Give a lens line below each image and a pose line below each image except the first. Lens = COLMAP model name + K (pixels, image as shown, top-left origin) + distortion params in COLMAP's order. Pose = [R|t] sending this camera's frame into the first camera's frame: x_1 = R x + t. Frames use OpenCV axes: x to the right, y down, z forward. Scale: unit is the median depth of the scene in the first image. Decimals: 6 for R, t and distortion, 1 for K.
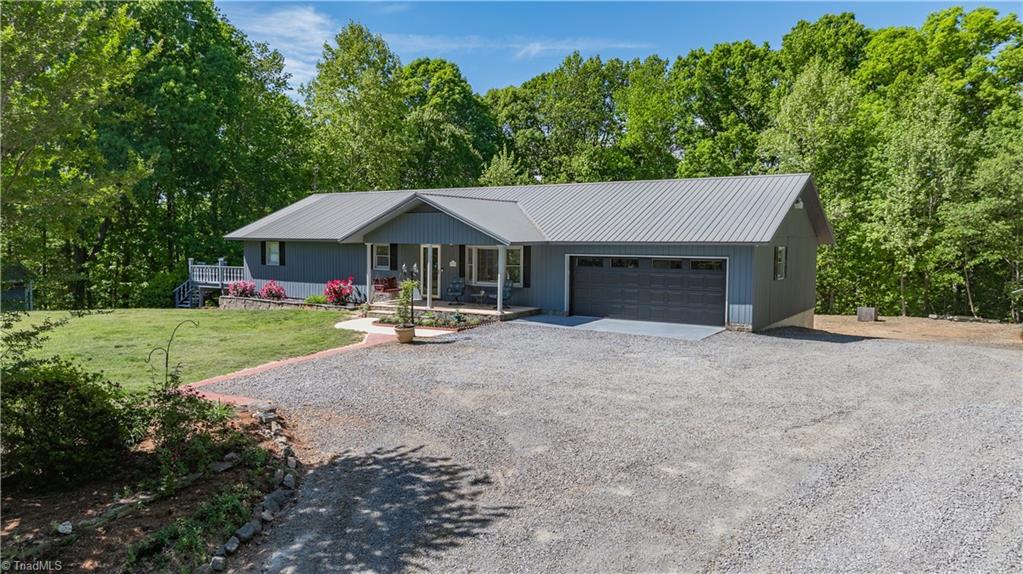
lens RADIAL K [[727.0, 0, 505.4], [0, 727.0, 285.5], [0, 0, 1]] dist [-0.031910, 0.027025]
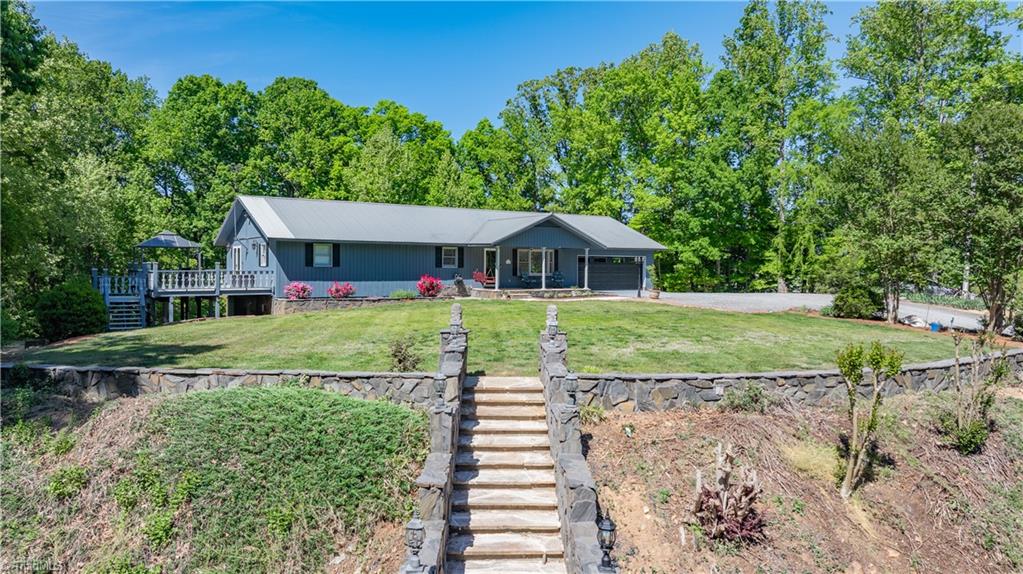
lens RADIAL K [[727.0, 0, 507.1], [0, 727.0, 283.1], [0, 0, 1]] dist [-0.031910, 0.027025]
pose [[0.375932, -0.026676, 0.926263, -1.320103], [0.055810, 0.998423, 0.006103, 0.003086], [-0.924965, 0.049401, 0.376828, 0.427102]]
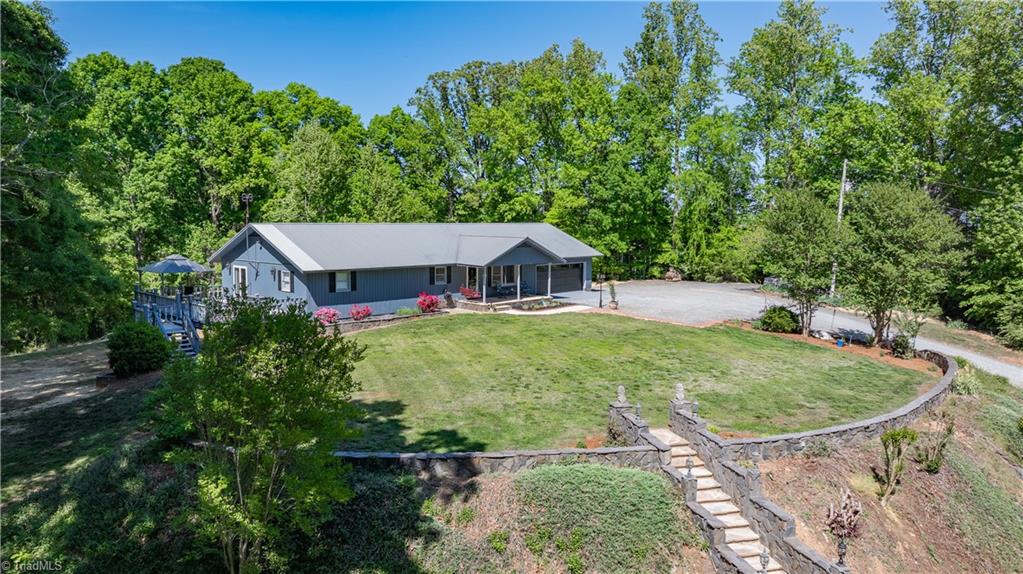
lens RADIAL K [[727.0, 0, 512.5], [0, 727.0, 284.6], [0, 0, 1]] dist [-0.031910, 0.027025]
pose [[0.166947, -0.097224, 0.981161, -1.590858], [0.055584, 0.994472, 0.089085, -0.144350], [-0.984398, 0.039665, 0.171428, 0.606431]]
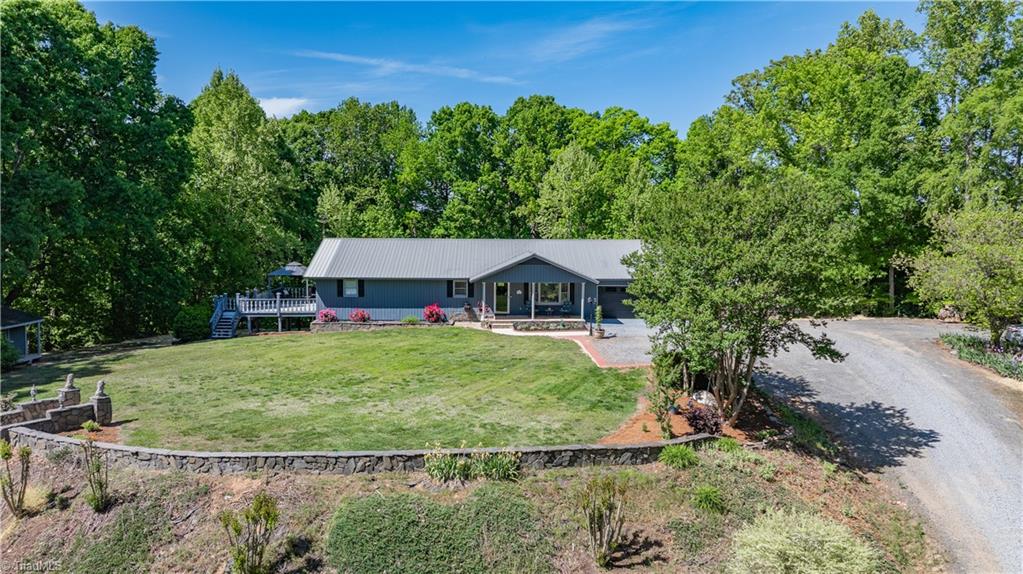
lens RADIAL K [[727.0, 0, 510.2], [0, 727.0, 286.4], [0, 0, 1]] dist [-0.031910, 0.027025]
pose [[0.809949, -0.049093, 0.584443, -0.983115], [0.039647, 0.998794, 0.028955, -0.085481], [-0.585159, -0.000280, 0.810918, -0.306395]]
